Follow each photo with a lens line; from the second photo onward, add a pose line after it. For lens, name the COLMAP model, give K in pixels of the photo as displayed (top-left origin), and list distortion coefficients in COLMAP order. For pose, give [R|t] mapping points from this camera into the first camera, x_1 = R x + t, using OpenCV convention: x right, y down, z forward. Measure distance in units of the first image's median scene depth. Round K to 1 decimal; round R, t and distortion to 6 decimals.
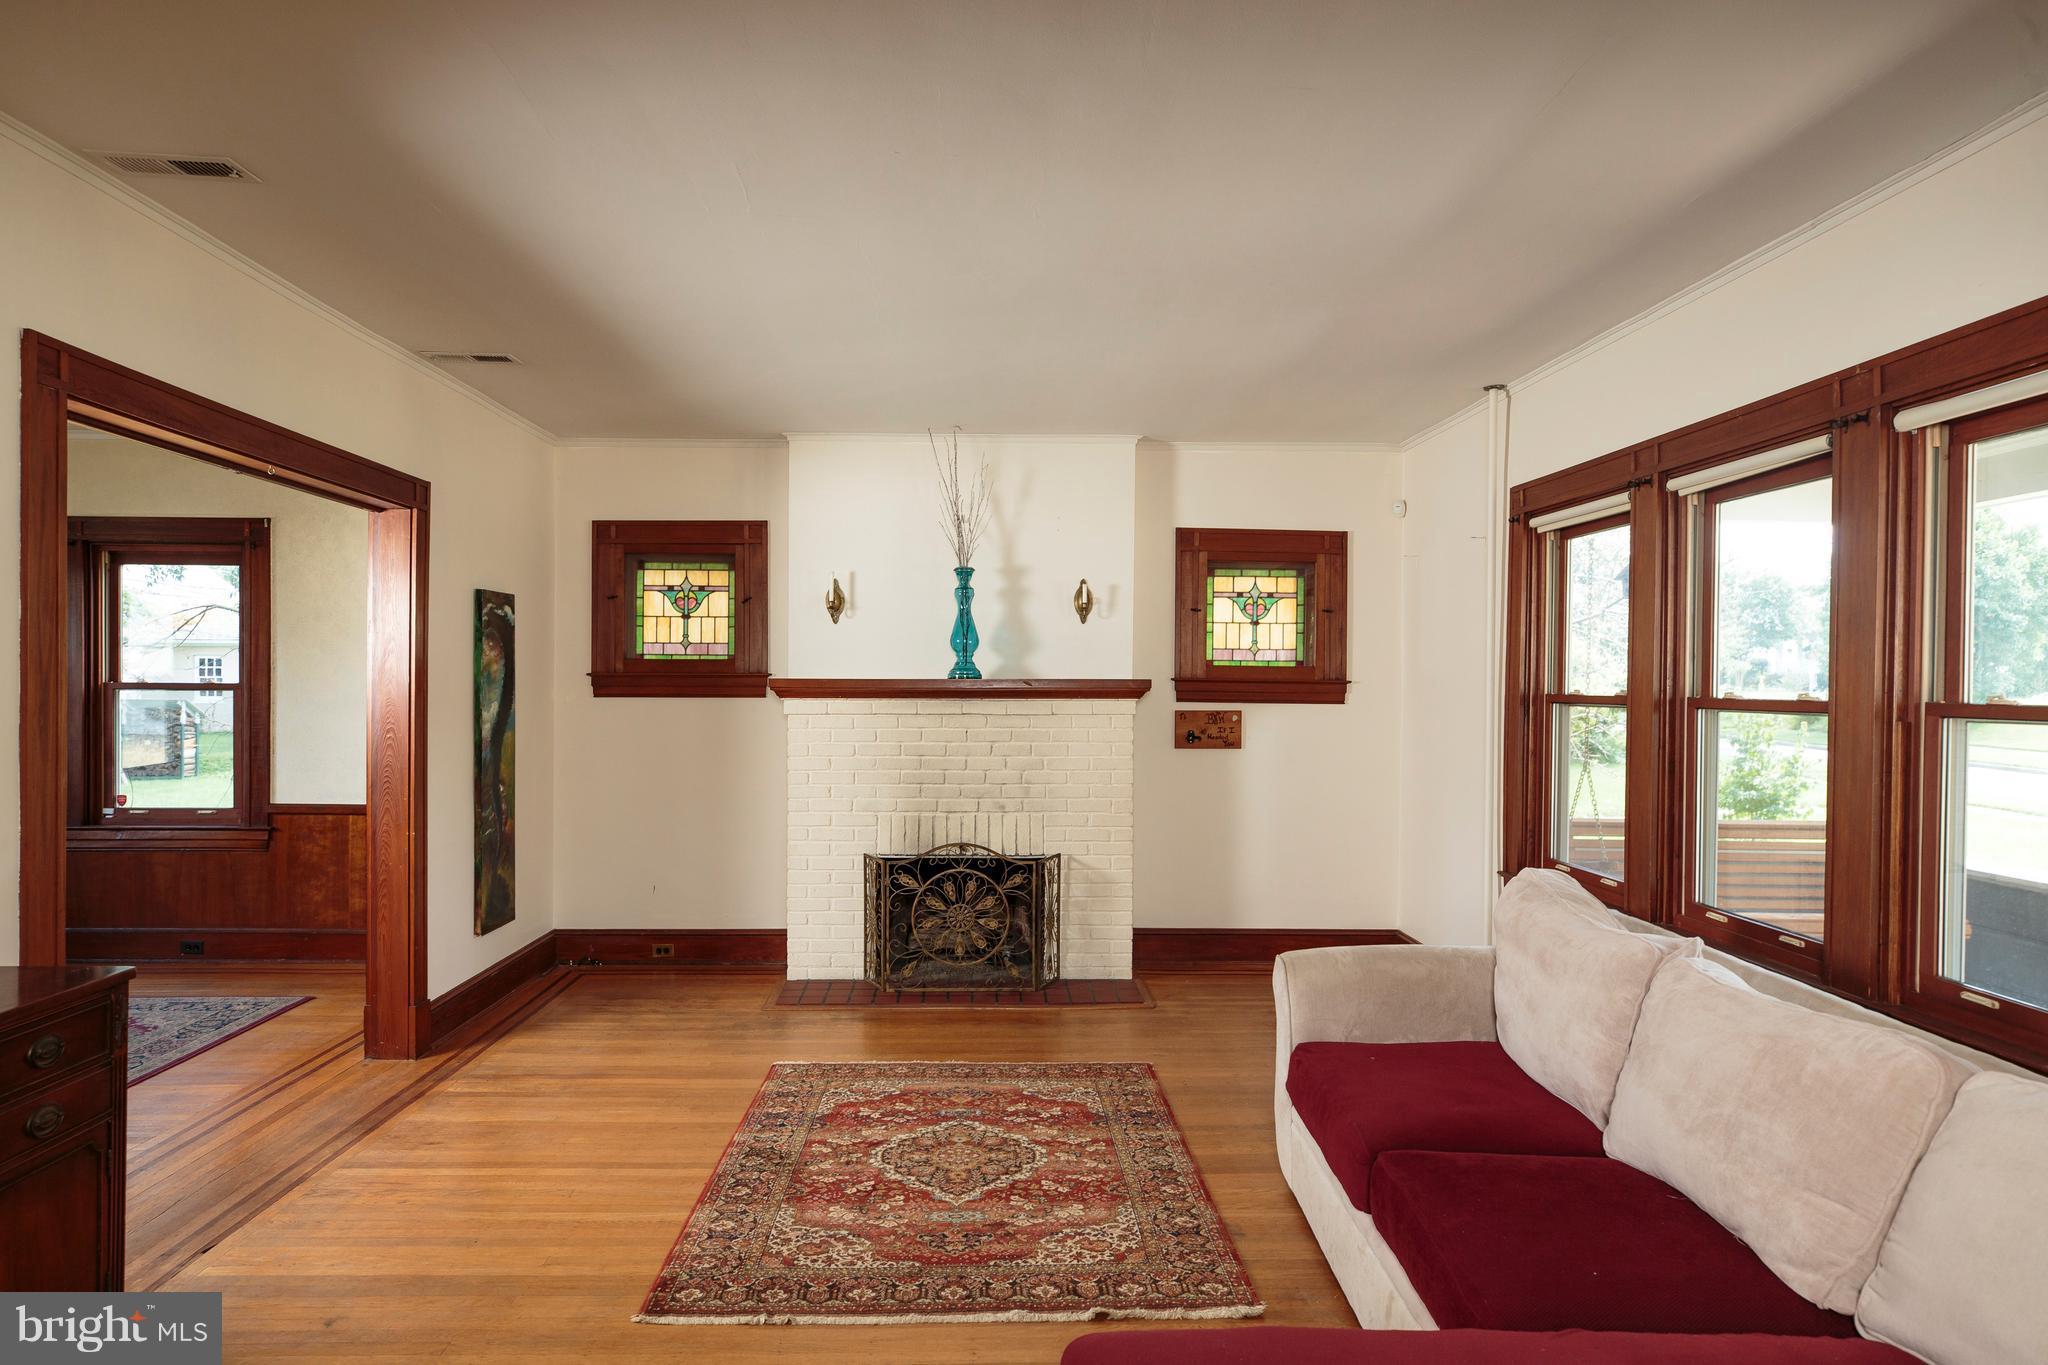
lens RADIAL K [[1235.4, 0, 1018.6], [0, 1235.4, 691.3], [0, 0, 1]] dist [0.003521, 0.001703]
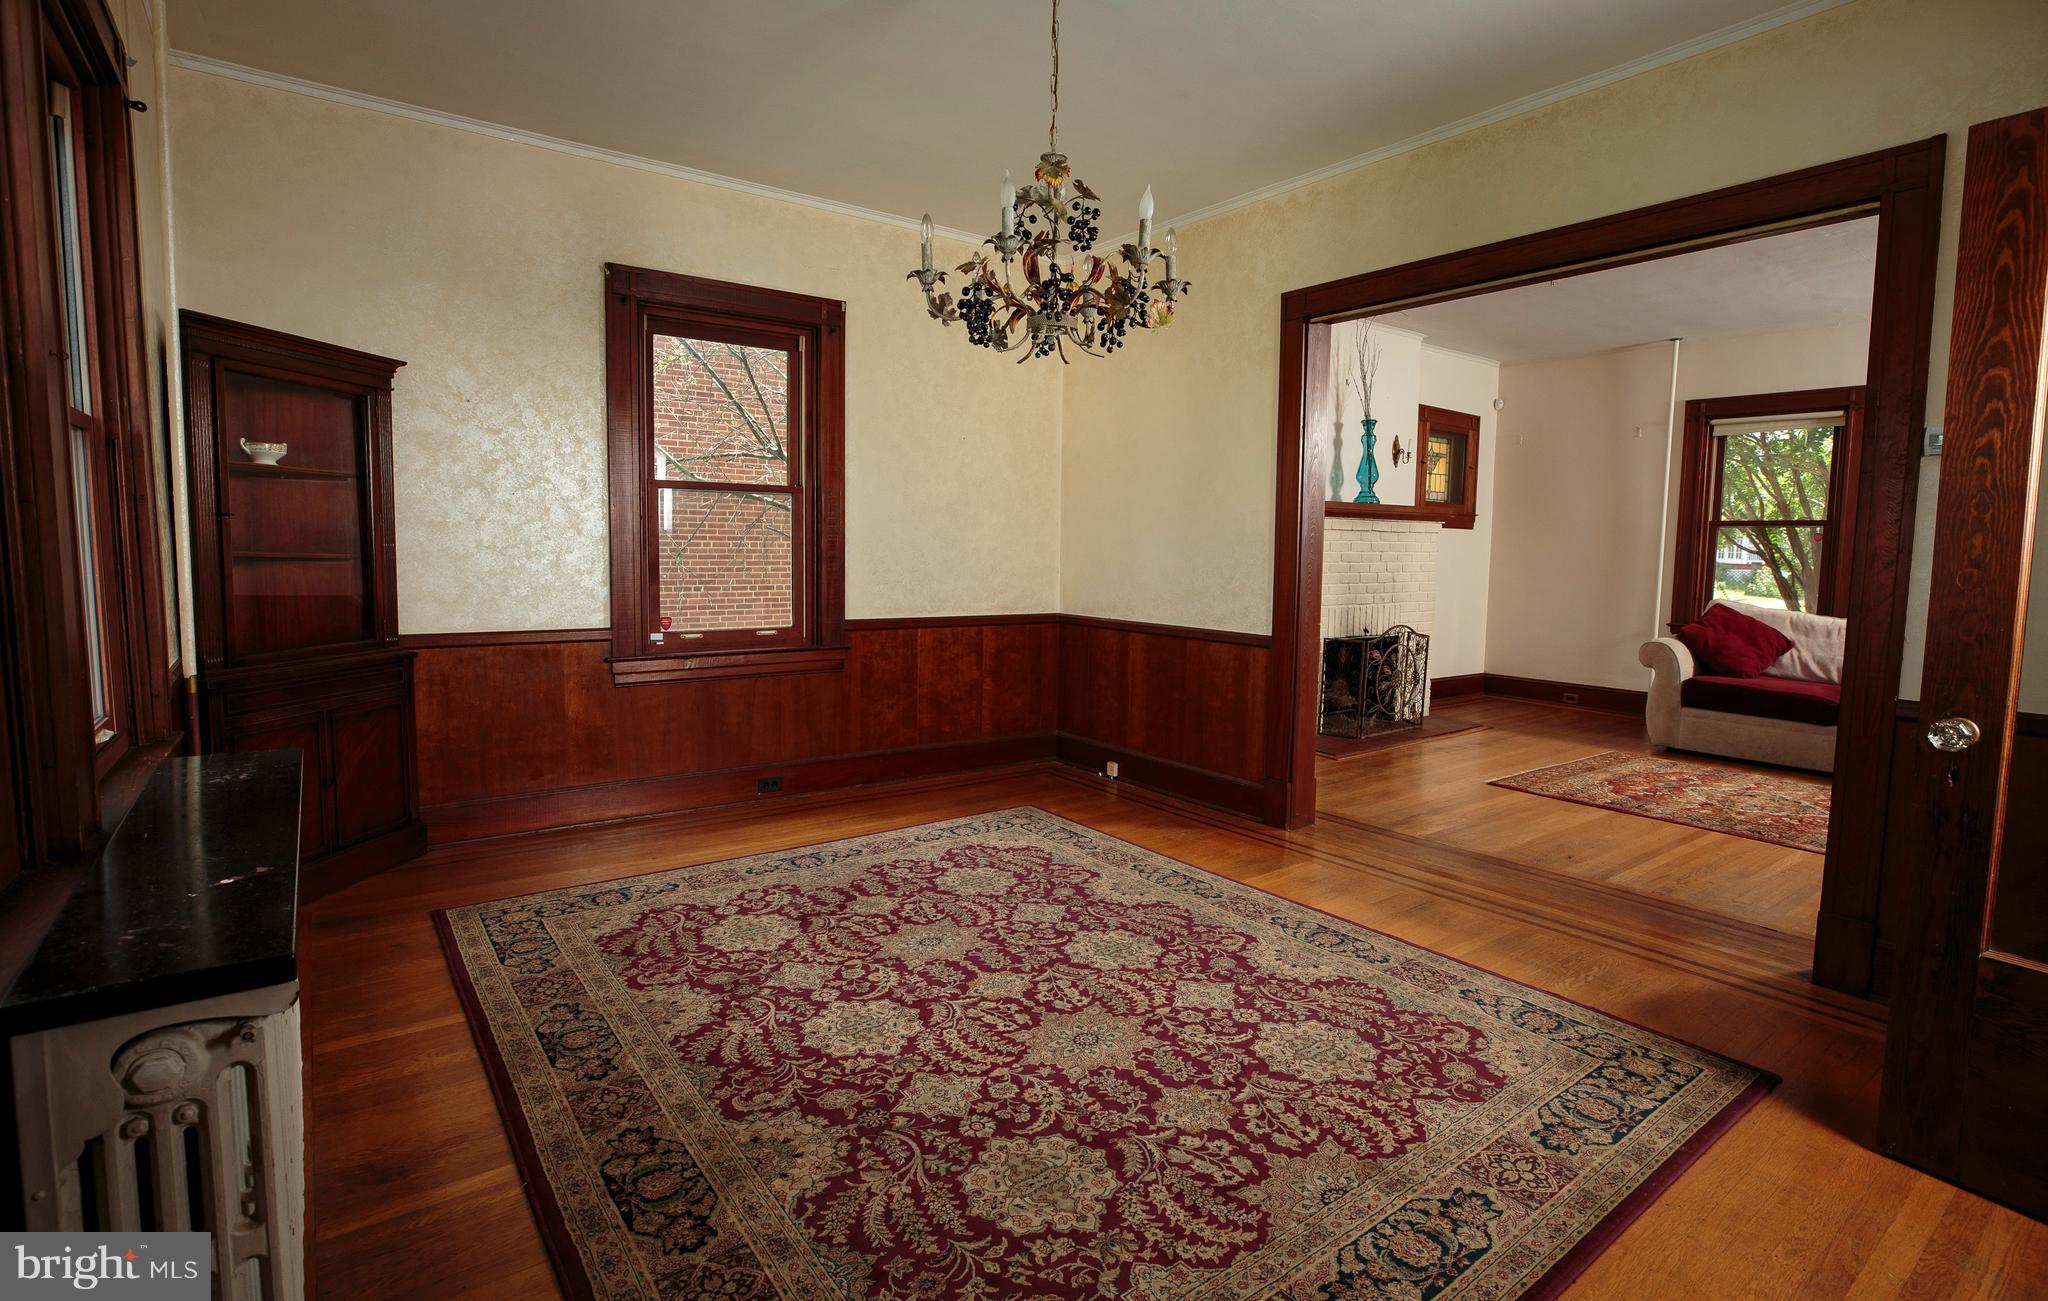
lens RADIAL K [[975.6, 0, 1020.4], [0, 975.6, 628.8], [0, 0, 1]] dist [-0.037508, 0.000202]
pose [[0.817951, -0.043790, 0.573619, -0.954784], [-0.006677, 0.996309, 0.085580, 0.036733], [-0.575249, -0.073831, 0.814640, 0.354293]]
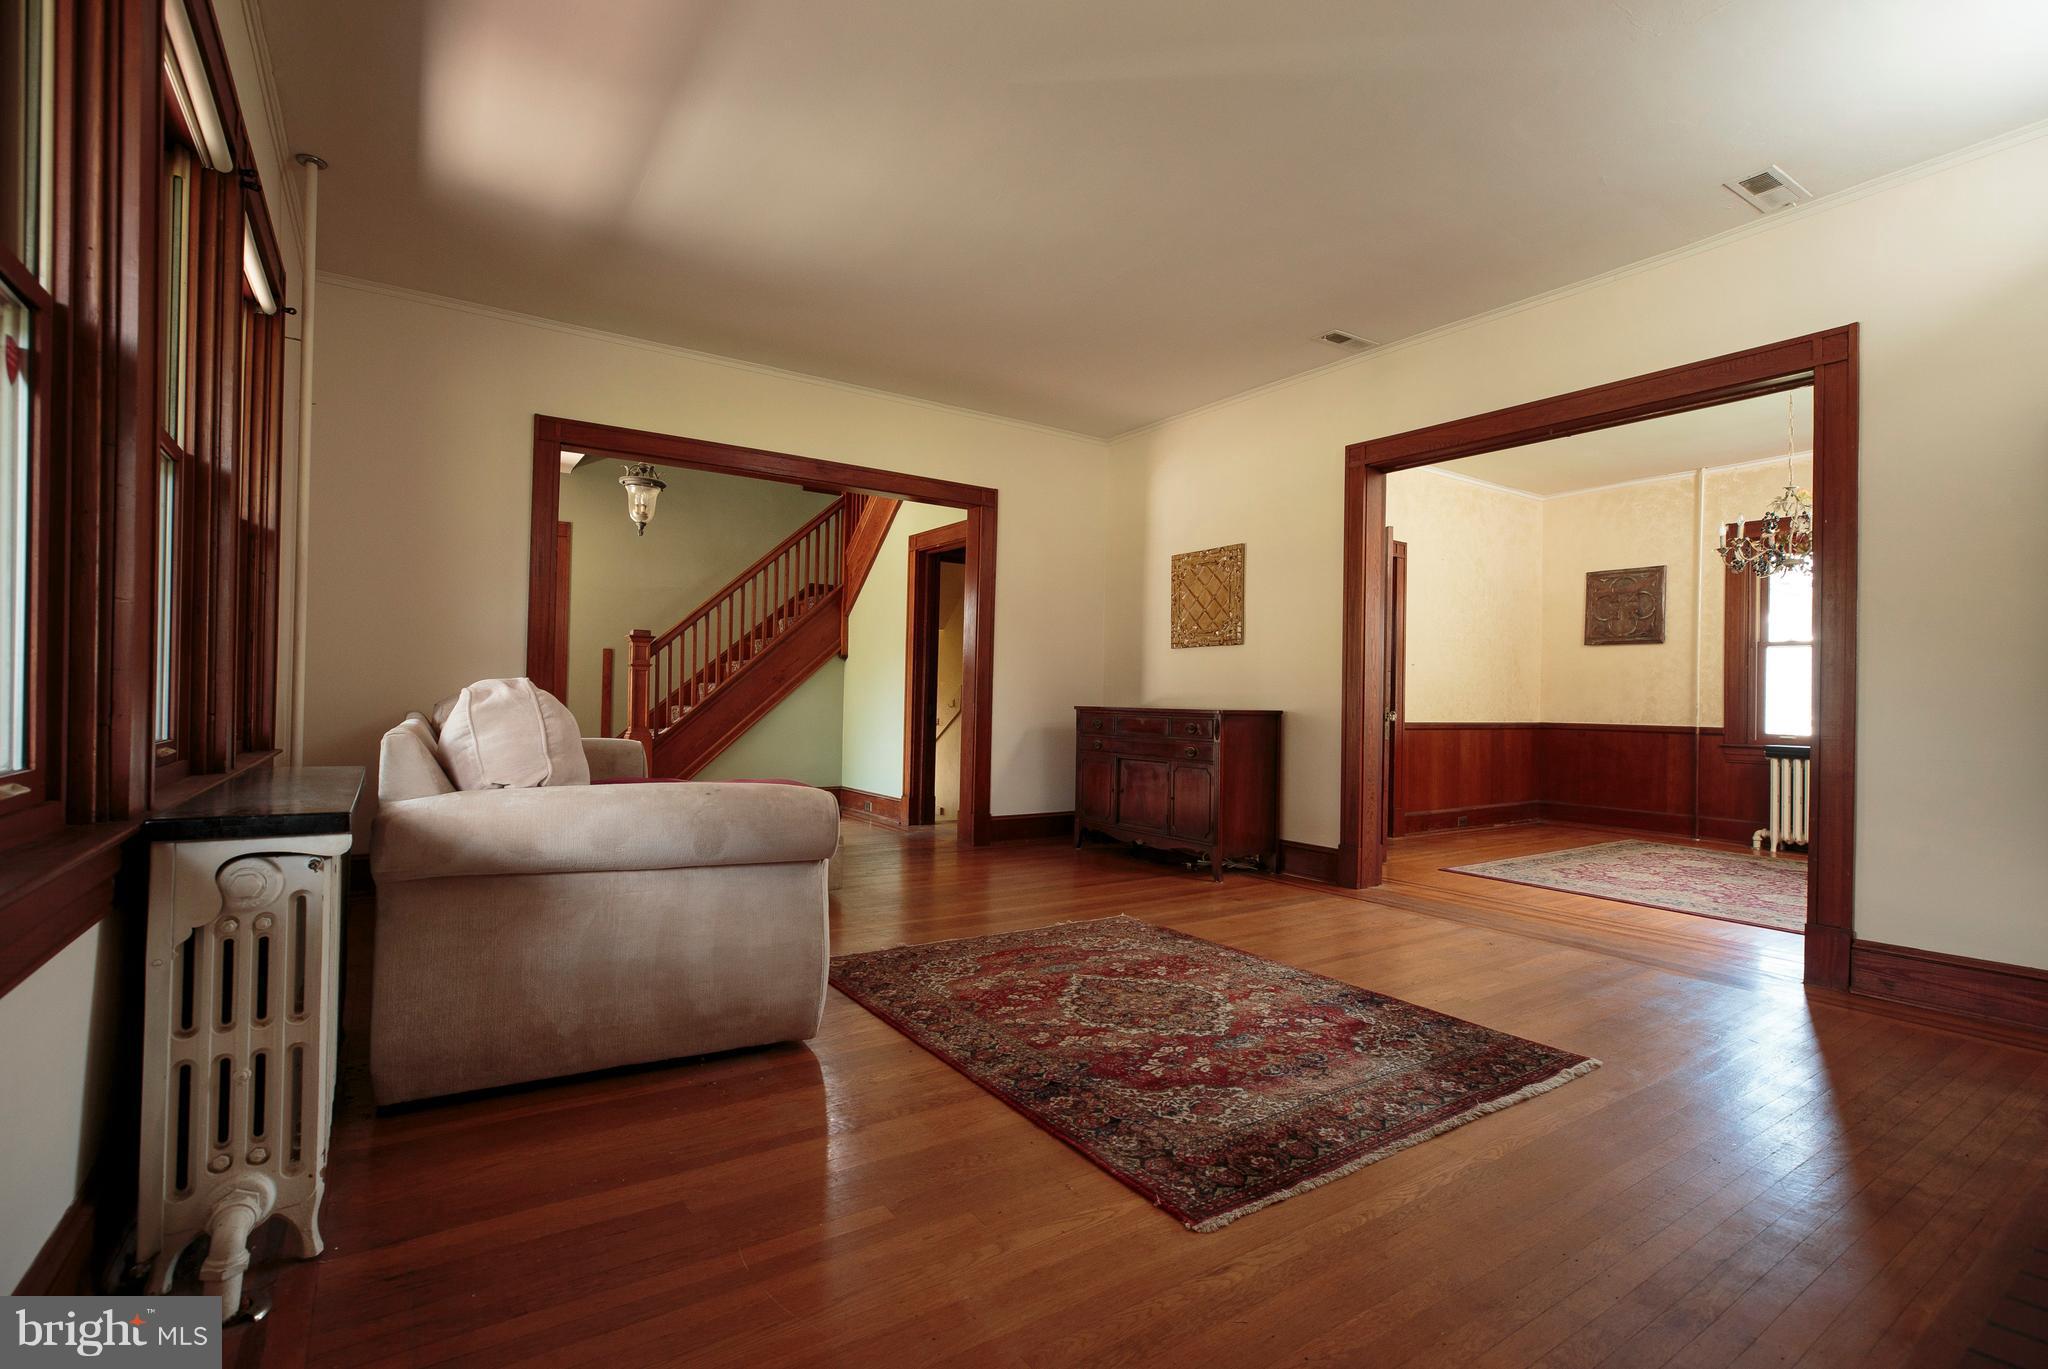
lens RADIAL K [[908.6, 0, 1022.1], [0, 908.6, 680.9], [0, 0, 1]] dist [-0.016766, -0.000170]
pose [[-0.841555, -0.038695, -0.538784, 0.267408], [-0.036331, 0.999227, -0.015017, 0.085251], [0.538948, 0.006937, -0.842310, 0.967376]]
